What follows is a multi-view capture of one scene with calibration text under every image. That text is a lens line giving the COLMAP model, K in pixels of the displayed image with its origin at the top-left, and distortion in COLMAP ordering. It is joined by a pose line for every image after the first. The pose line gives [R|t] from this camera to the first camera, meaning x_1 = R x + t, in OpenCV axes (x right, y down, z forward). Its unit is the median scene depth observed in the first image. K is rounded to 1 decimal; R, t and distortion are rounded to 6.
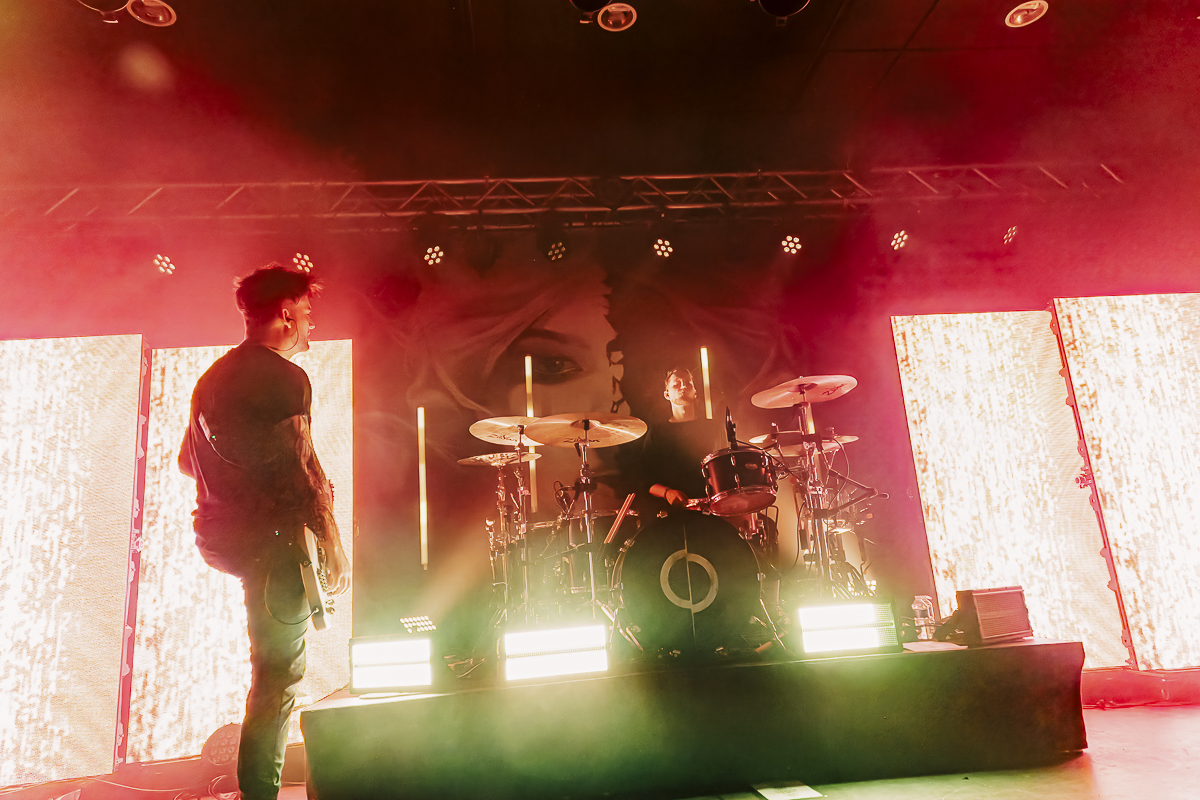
lens RADIAL K [[793.4, 0, 601.5], [0, 793.4, 392.5], [0, 0, 1]] dist [0.059850, -0.000325]
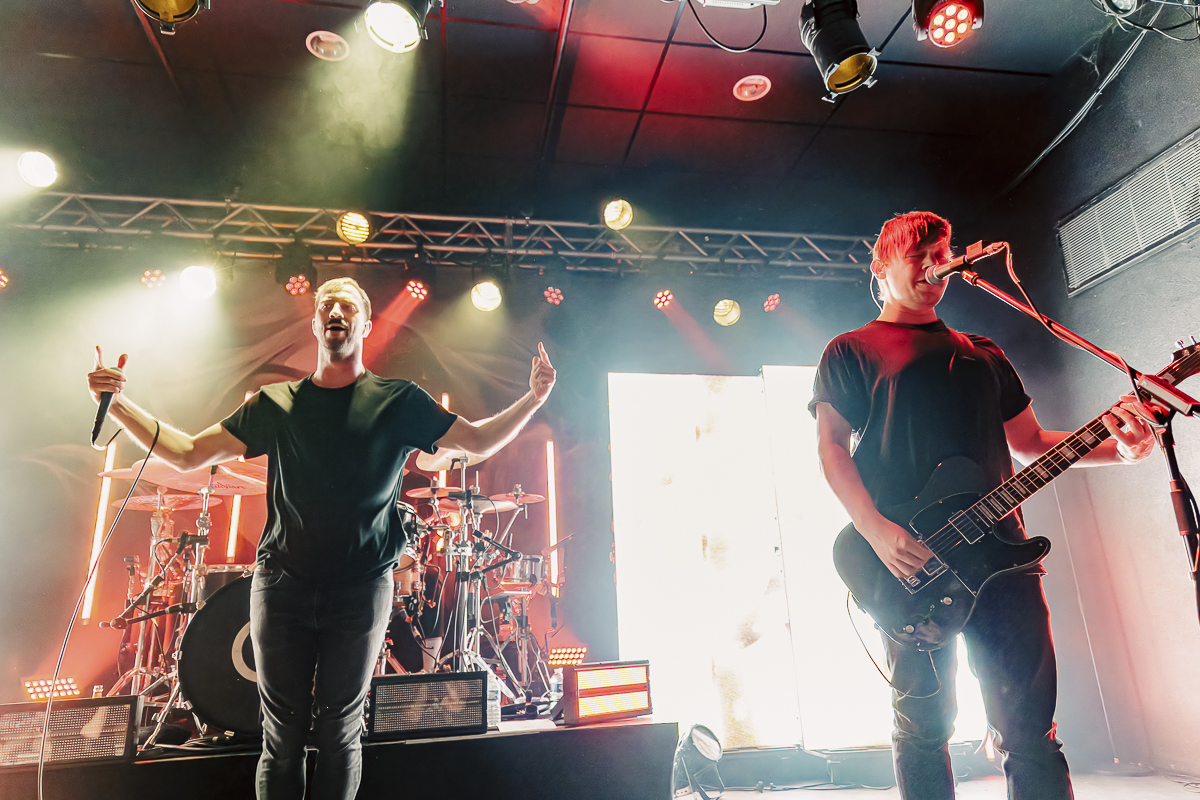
lens RADIAL K [[793.4, 0, 601.8], [0, 793.4, 395.0], [0, 0, 1]] dist [0.059850, -0.000325]
pose [[0.995322, 0.057704, 0.077491, 0.229898], [-0.053381, 0.996960, -0.056756, -0.010777], [-0.080530, 0.052354, 0.995376, 0.027986]]
